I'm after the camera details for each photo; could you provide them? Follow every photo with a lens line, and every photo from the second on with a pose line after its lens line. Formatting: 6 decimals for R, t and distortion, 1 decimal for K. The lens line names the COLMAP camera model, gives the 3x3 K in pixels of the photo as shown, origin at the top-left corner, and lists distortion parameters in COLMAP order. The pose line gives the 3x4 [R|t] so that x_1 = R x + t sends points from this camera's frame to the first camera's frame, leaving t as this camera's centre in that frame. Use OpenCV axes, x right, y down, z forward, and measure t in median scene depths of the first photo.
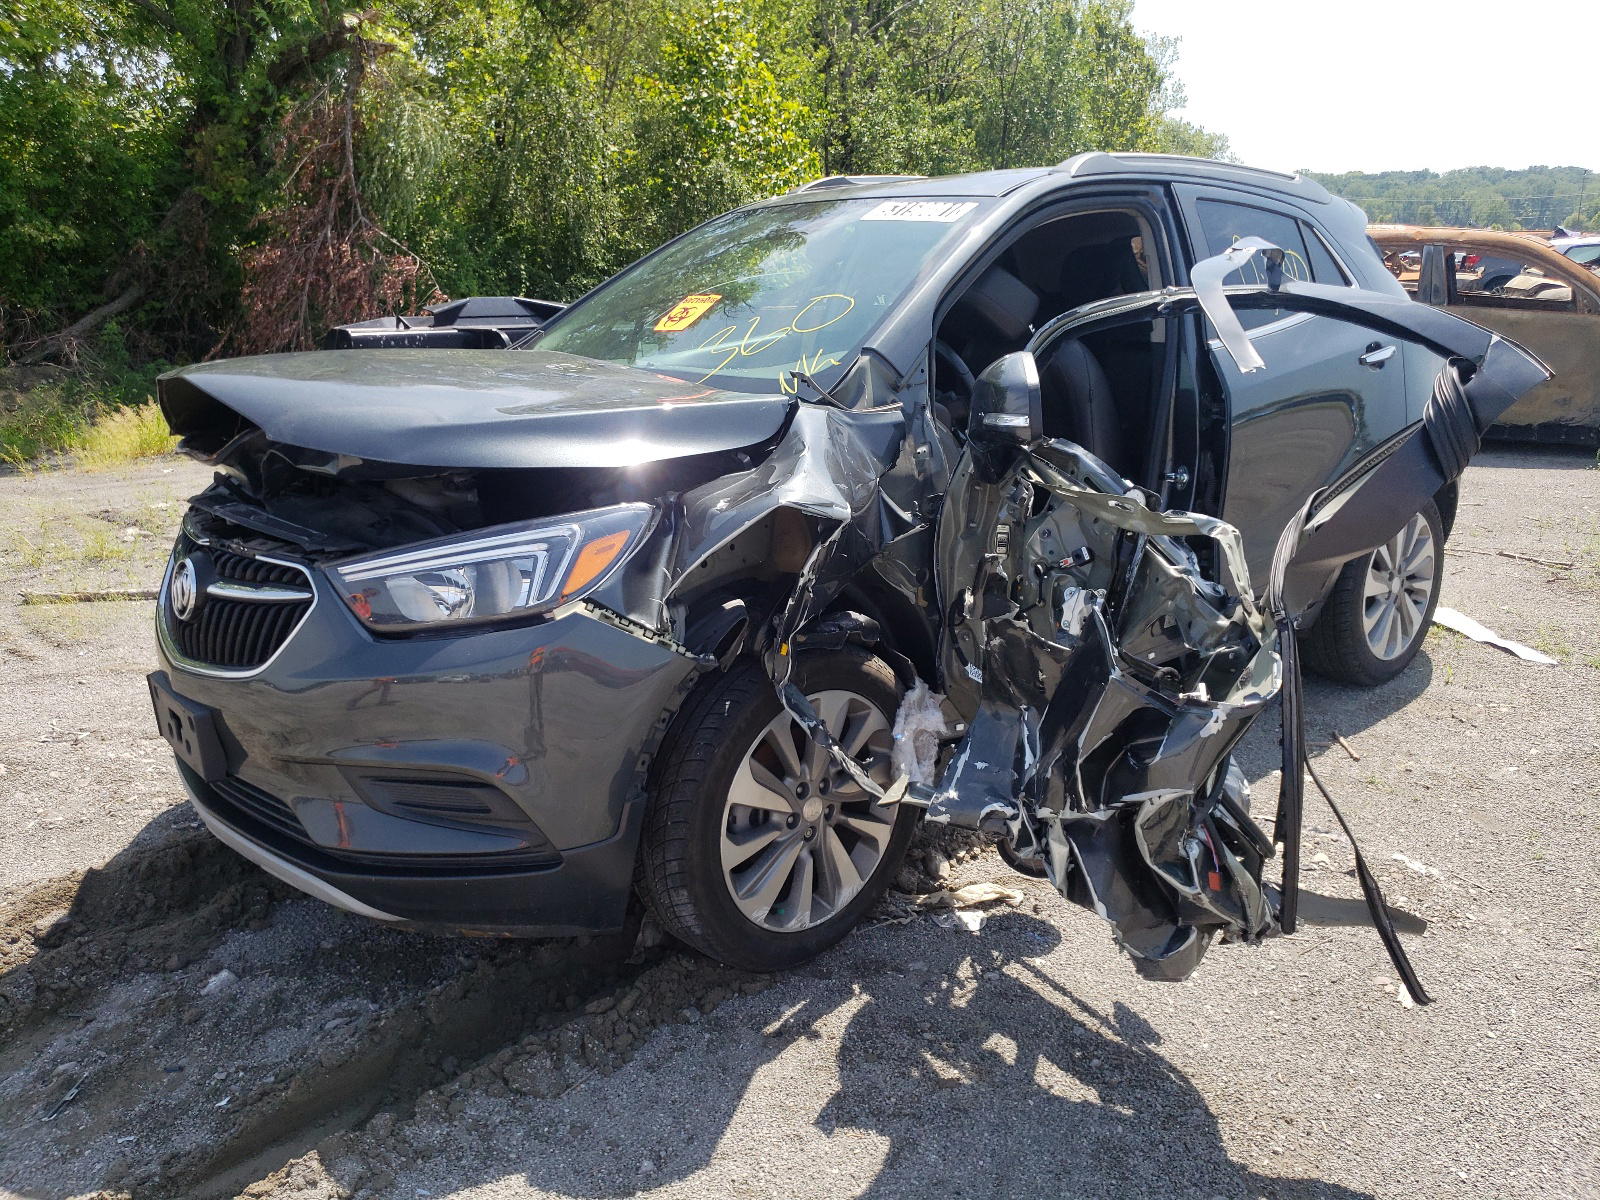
lens RADIAL K [[1207.7, 0, 794.5], [0, 1207.7, 595.9], [0, 0, 1]] dist [0.006275, 0.001341]
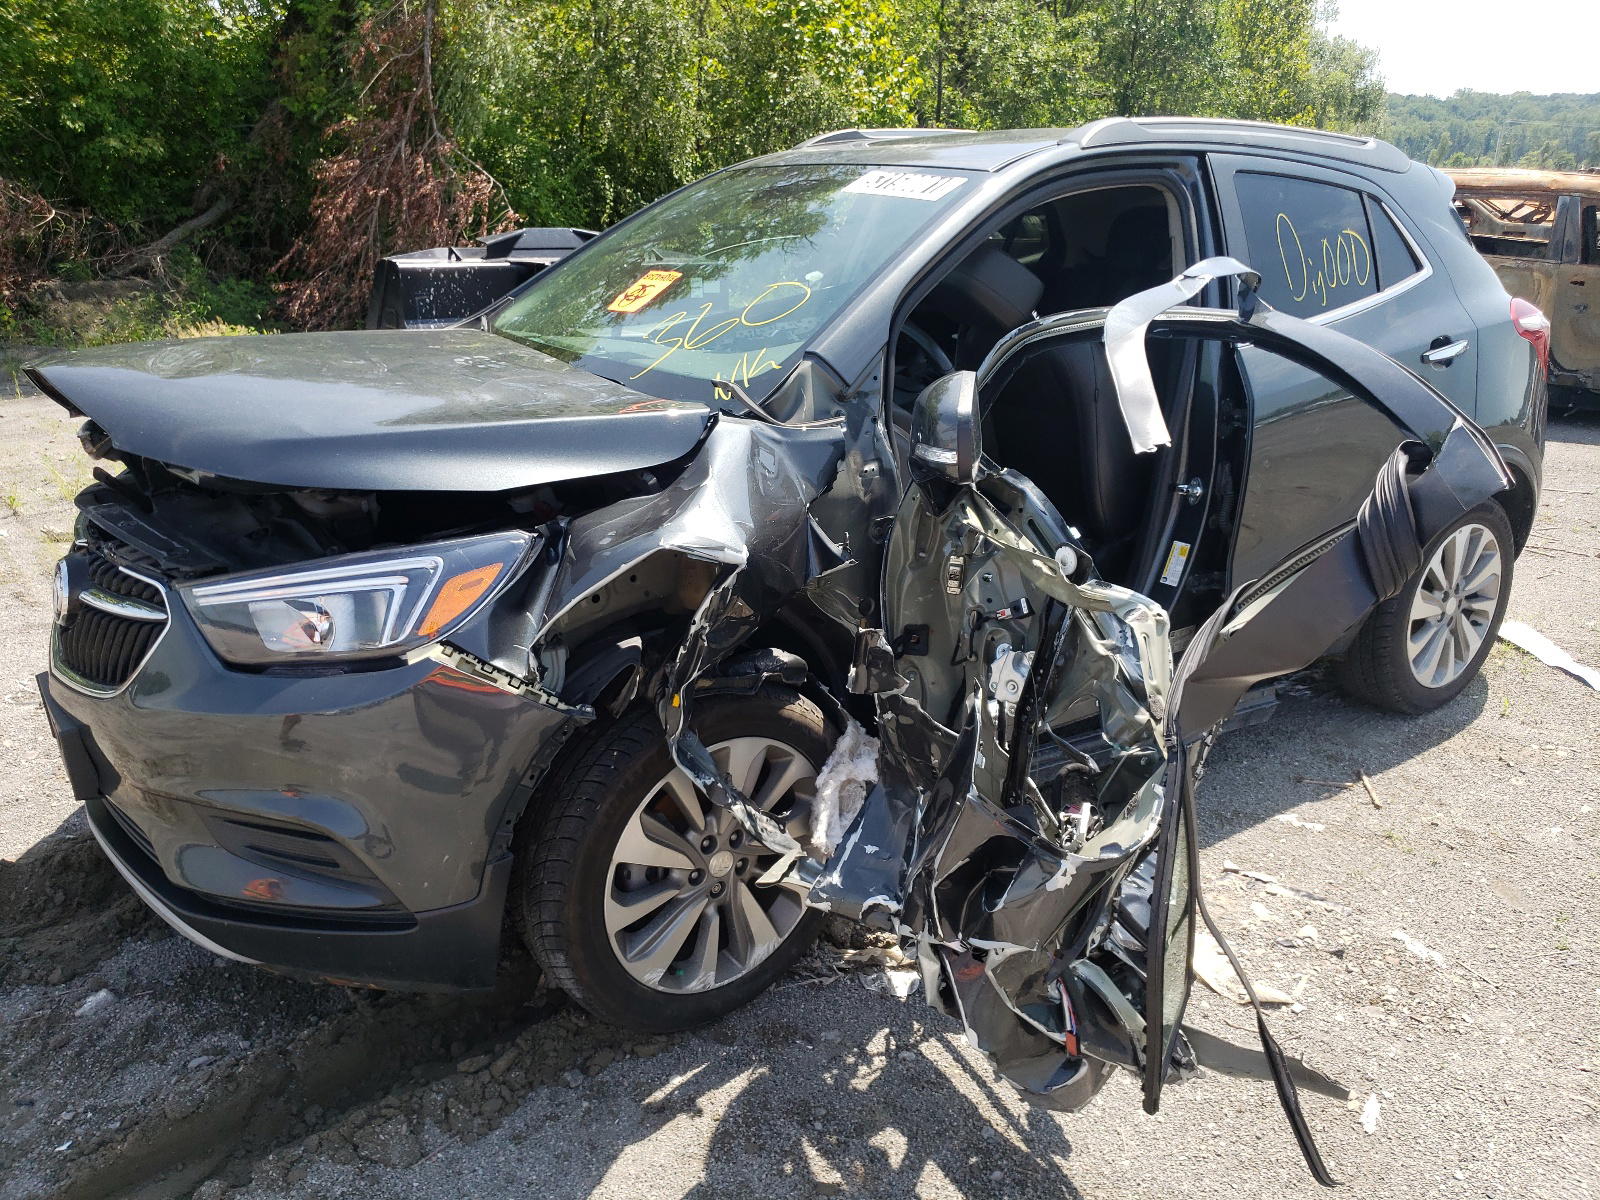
lens RADIAL K [[1212.4, 0, 803.7], [0, 1212.4, 603.9], [0, 0, 1]] dist [0.007371, 0.003850]
pose [[0.996177, 0.048703, -0.072524, 0.133686], [-0.043688, 0.996645, 0.069207, -0.084493], [0.075651, -0.065774, 0.994963, 0.102963]]
